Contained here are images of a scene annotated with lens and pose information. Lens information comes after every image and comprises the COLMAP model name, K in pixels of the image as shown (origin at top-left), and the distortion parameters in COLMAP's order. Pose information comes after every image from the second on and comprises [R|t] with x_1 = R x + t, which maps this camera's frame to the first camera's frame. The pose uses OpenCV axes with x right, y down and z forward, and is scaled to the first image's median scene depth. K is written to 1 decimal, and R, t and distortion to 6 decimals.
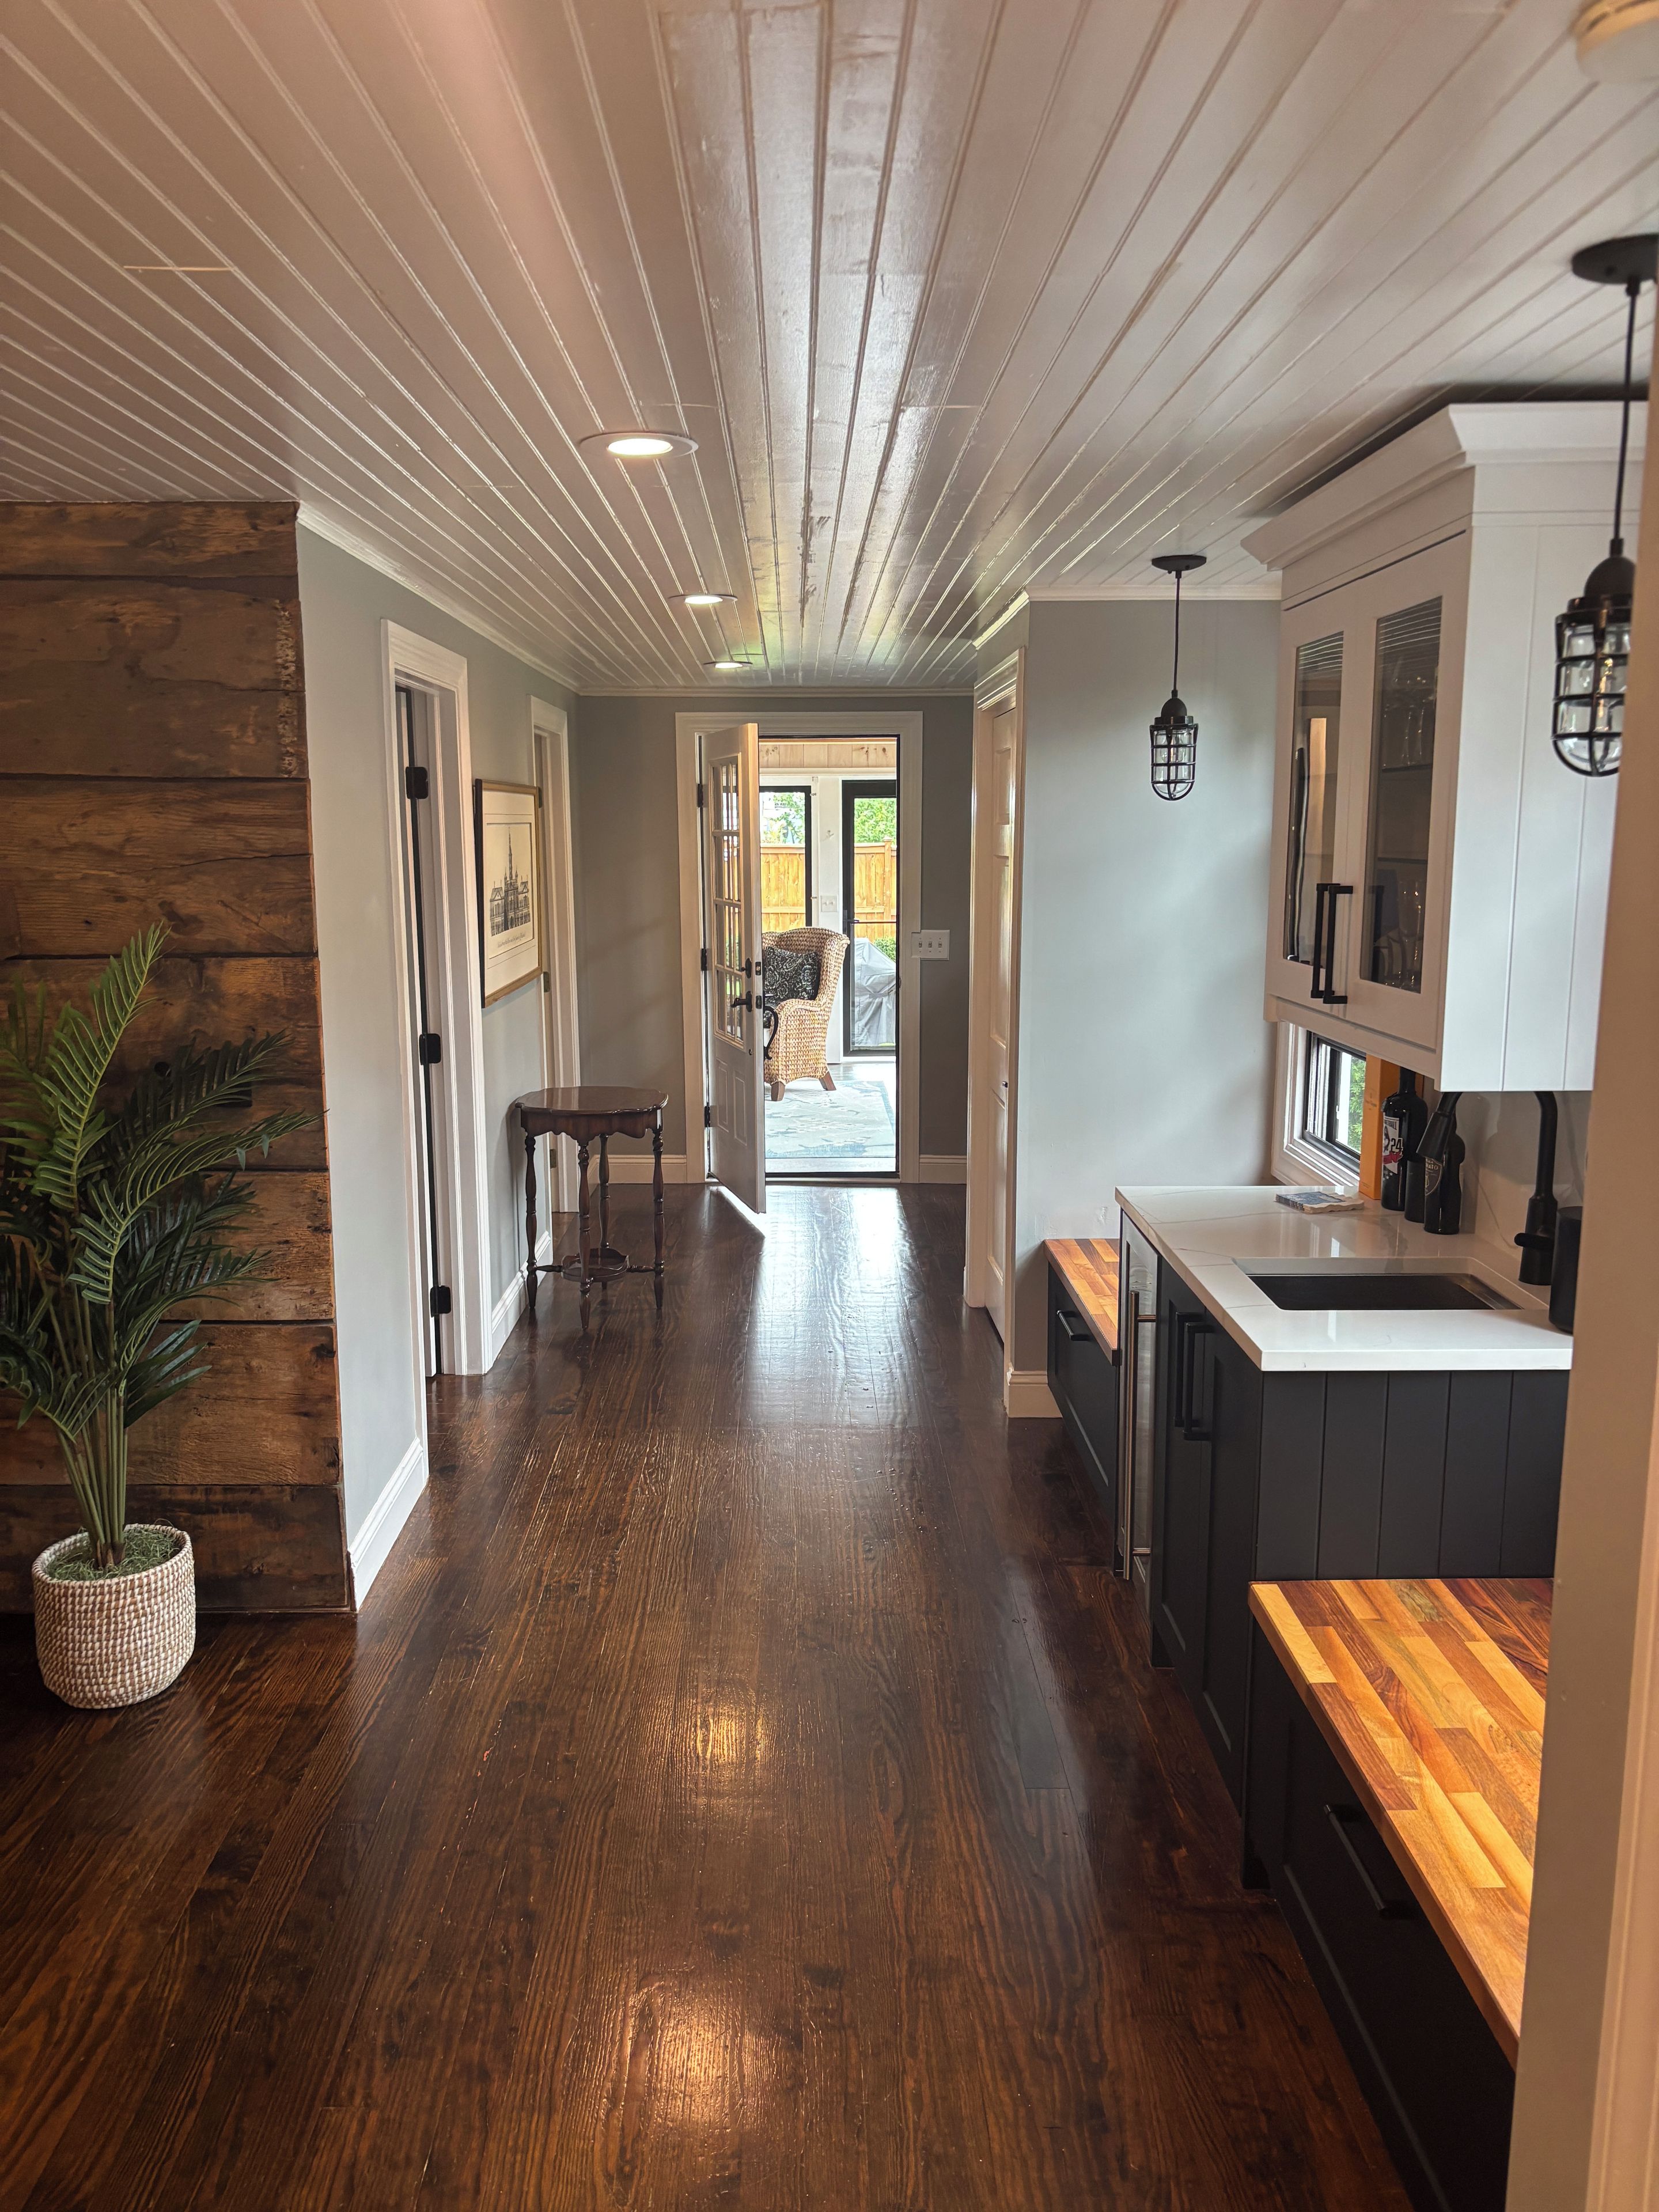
lens RADIAL K [[1672.8, 0, 829.5], [0, 1672.8, 1106.0], [0, 0, 1]] dist [0.032830, 0.001001]
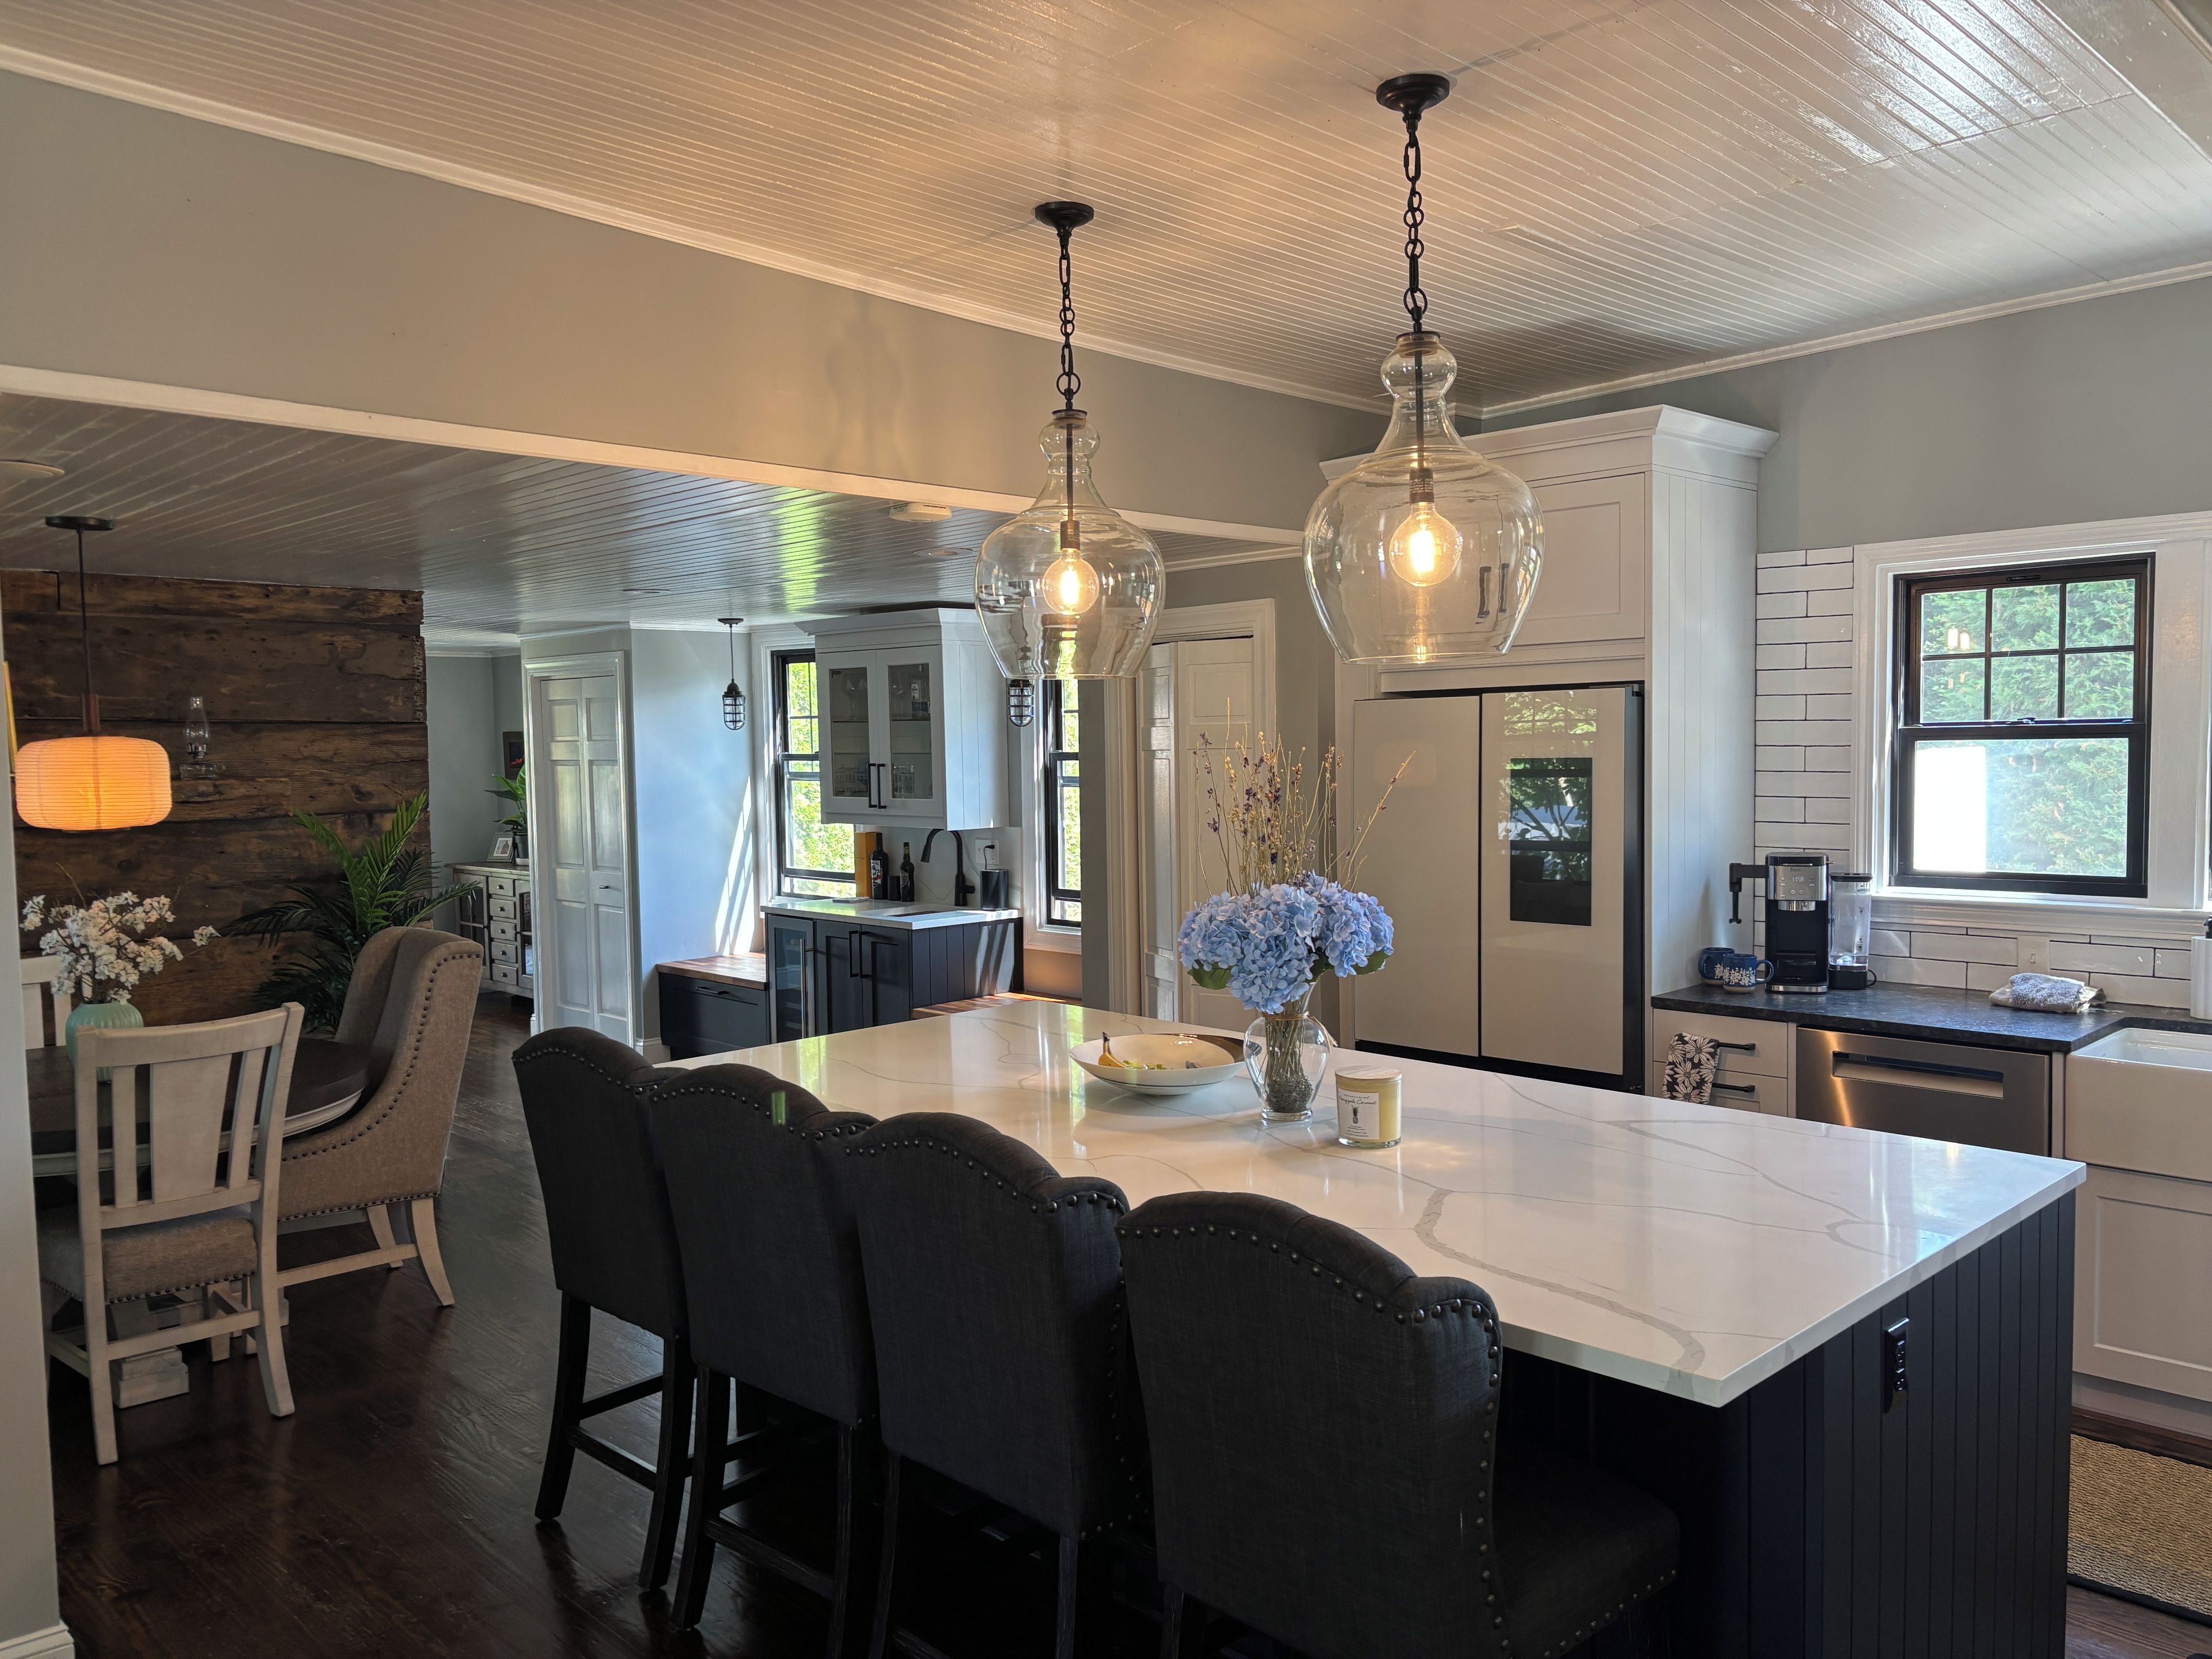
lens RADIAL K [[1672.8, 0, 1106.0], [0, 1672.8, 829.5], [0, 0, 1]] dist [0.032830, 0.001001]
pose [[0.725190, -0.044030, 0.687140, -1.115744], [0.124110, 0.989967, -0.067548, 0.170324], [-0.677272, 0.134266, 0.723378, -0.998052]]
